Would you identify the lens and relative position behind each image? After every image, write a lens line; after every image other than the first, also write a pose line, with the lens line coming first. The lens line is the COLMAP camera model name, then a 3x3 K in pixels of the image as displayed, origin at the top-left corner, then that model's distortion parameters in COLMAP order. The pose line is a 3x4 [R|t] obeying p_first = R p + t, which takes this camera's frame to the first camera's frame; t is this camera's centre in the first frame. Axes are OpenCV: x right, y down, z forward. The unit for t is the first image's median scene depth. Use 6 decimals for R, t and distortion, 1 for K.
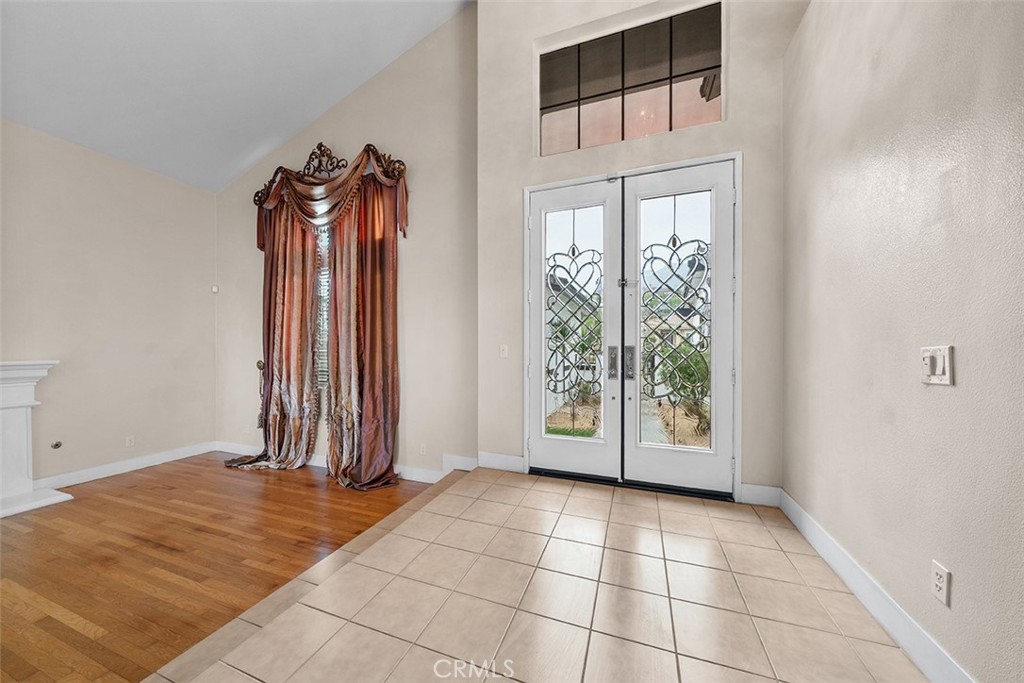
lens RADIAL K [[352.1, 0, 509.0], [0, 352.1, 343.7], [0, 0, 1]] dist [-0.000281, -0.000210]
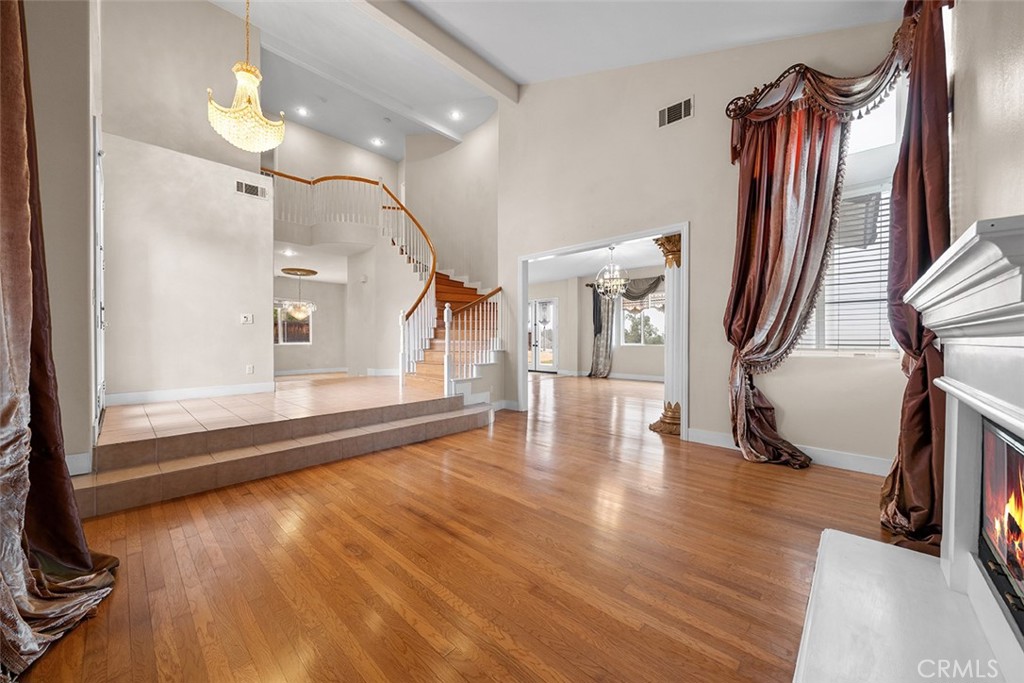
lens RADIAL K [[380.4, 0, 516.1], [0, 380.4, 343.1], [0, 0, 1]] dist [-0.000624, -0.000055]
pose [[-0.919661, -0.006805, 0.392654, -1.538630], [-0.004581, 0.999968, 0.006600, 0.154607], [-0.392686, 0.004271, -0.919663, 1.732772]]
